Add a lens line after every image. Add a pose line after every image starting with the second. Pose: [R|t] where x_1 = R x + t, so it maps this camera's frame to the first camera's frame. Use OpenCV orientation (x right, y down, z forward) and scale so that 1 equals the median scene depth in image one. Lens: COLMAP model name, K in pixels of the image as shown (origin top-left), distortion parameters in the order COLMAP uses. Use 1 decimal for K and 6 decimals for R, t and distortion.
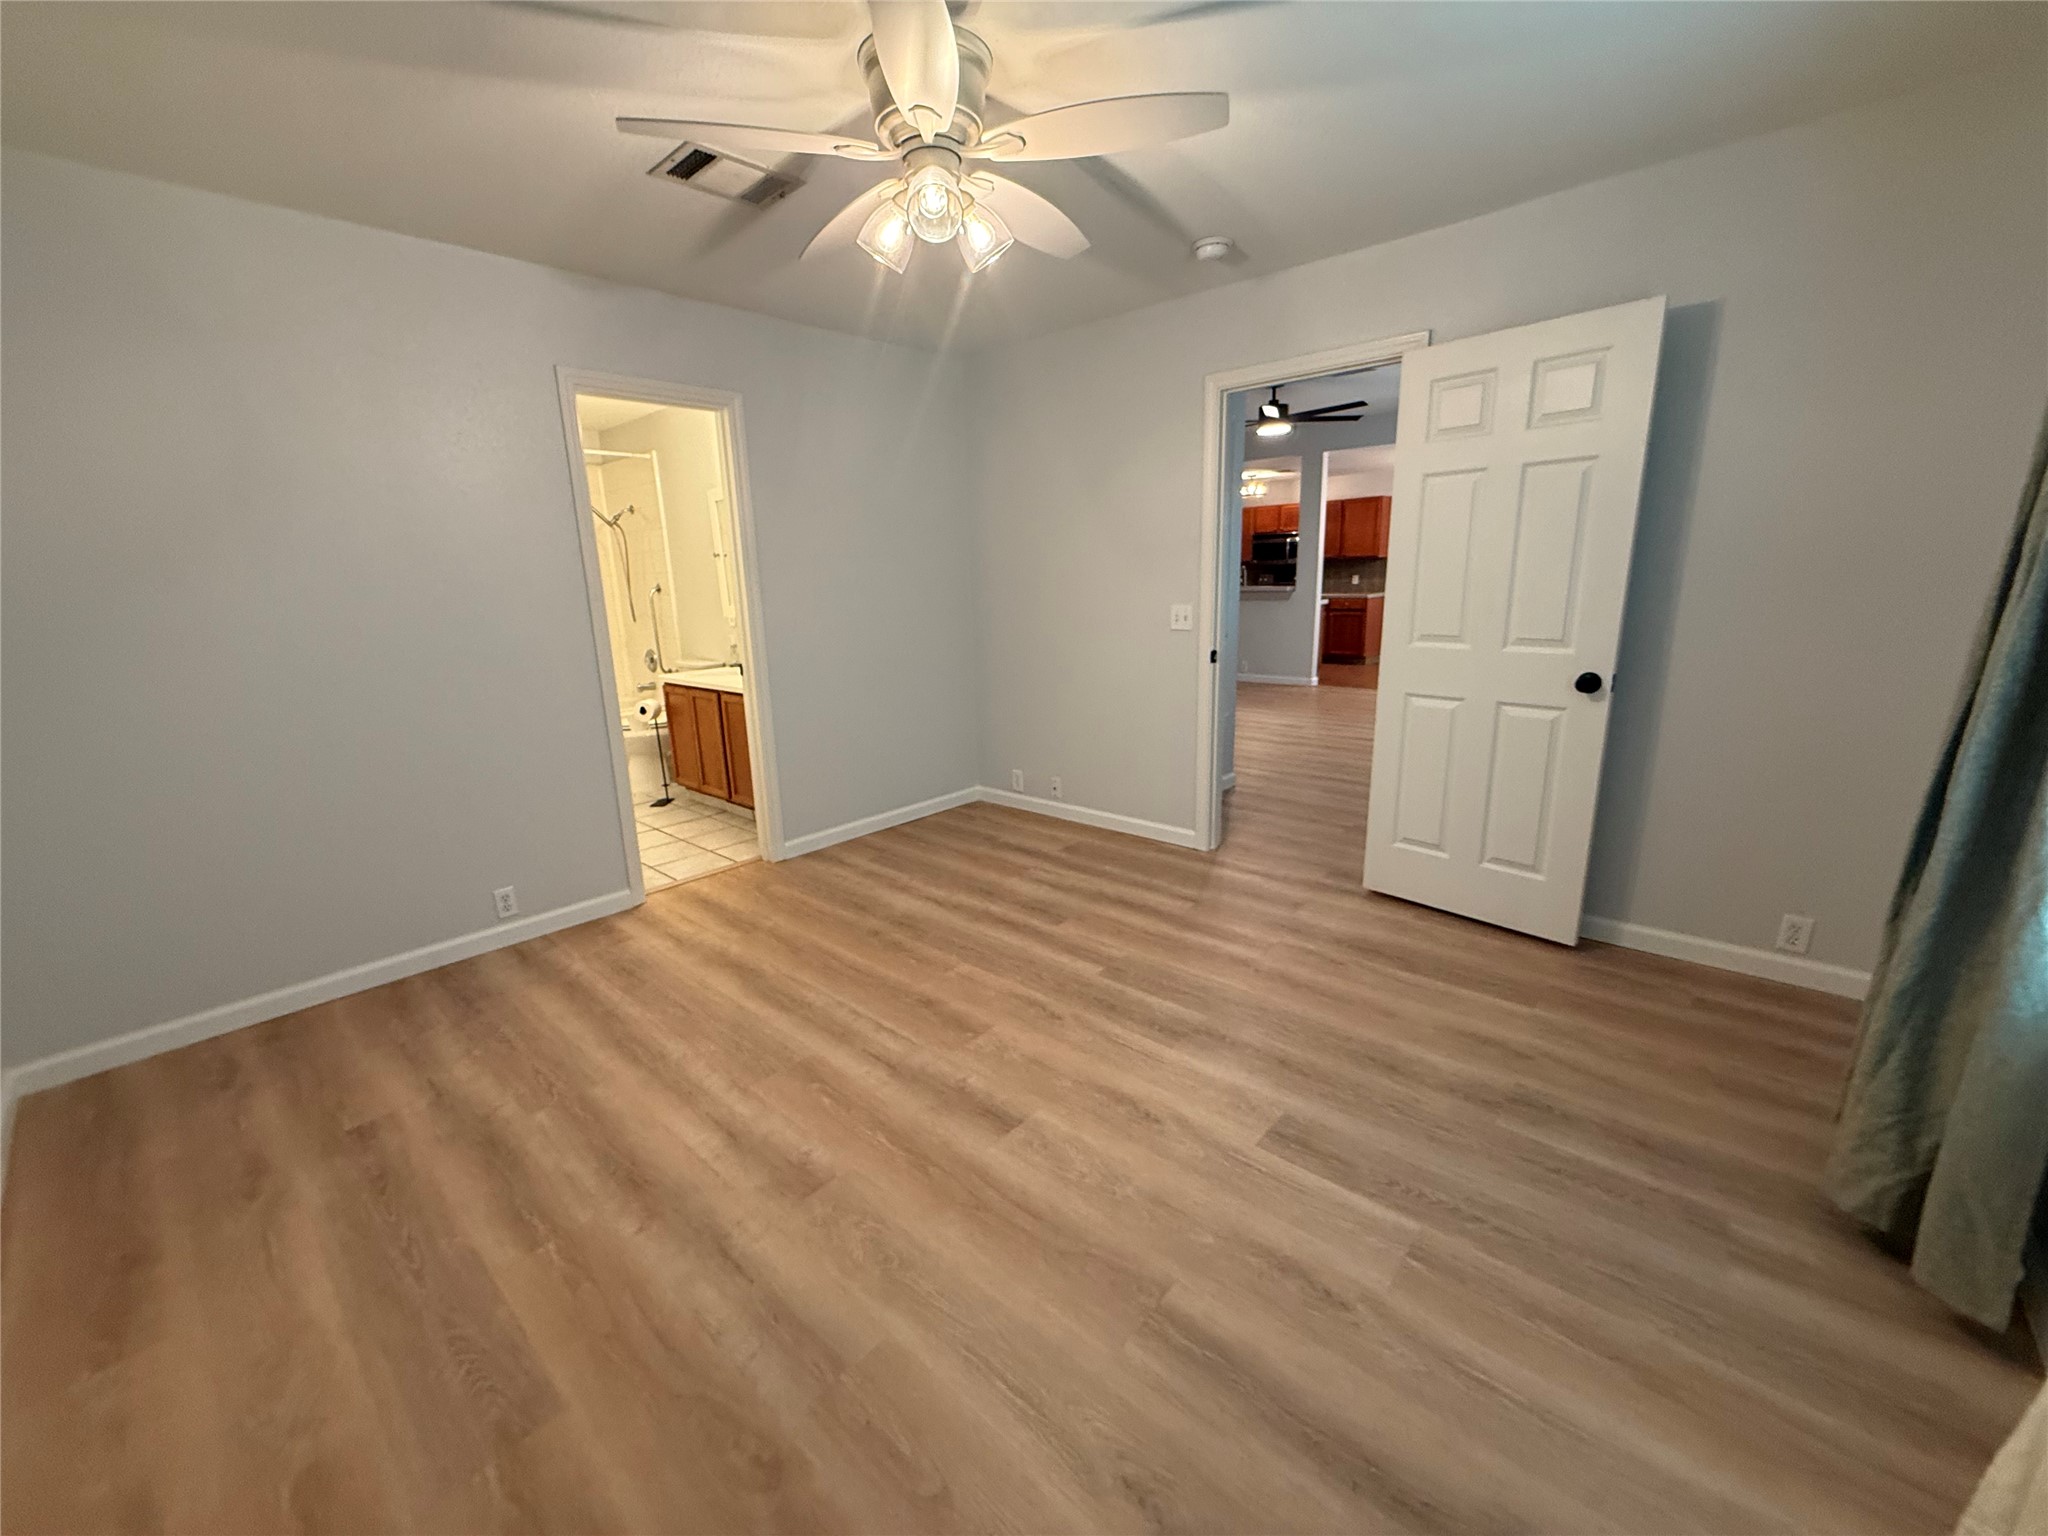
lens RADIAL K [[825.5, 0, 1018.2], [0, 825.5, 769.9], [0, 0, 1]] dist [-0.001950, 0.000311]
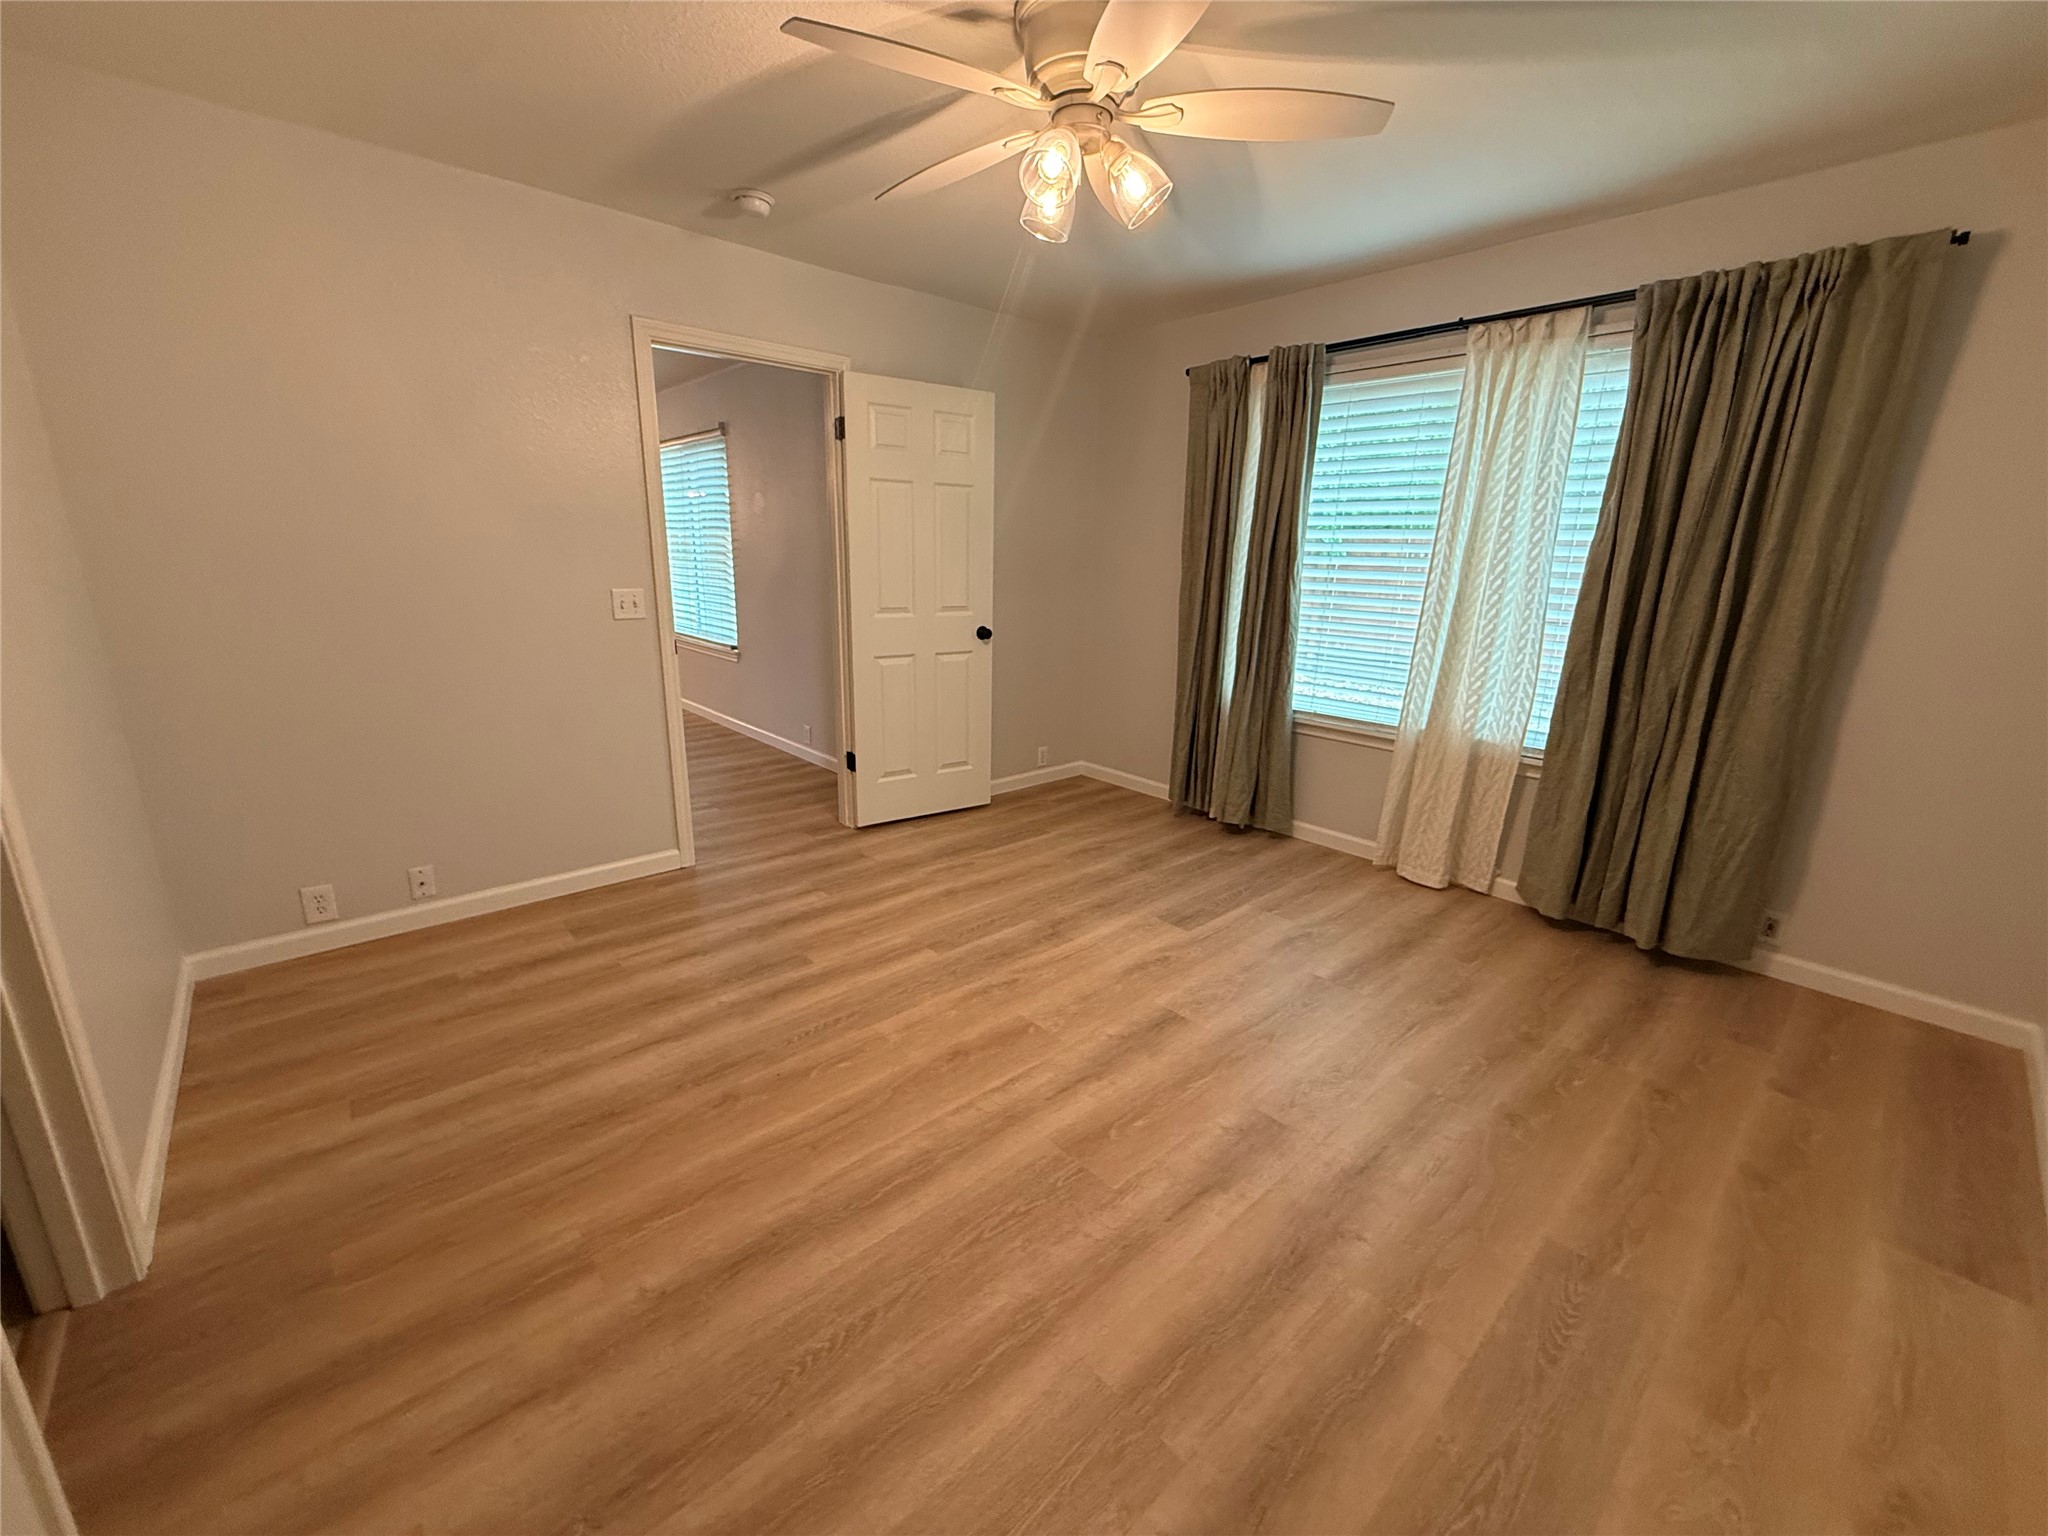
lens RADIAL K [[825.5, 0, 1018.2], [0, 825.5, 769.9], [0, 0, 1]] dist [-0.001950, 0.000311]
pose [[0.091849, -0.224145, 0.970218, -0.873139], [0.210257, 0.956734, 0.201125, -0.158201], [-0.973322, 0.185522, 0.135003, 0.777653]]
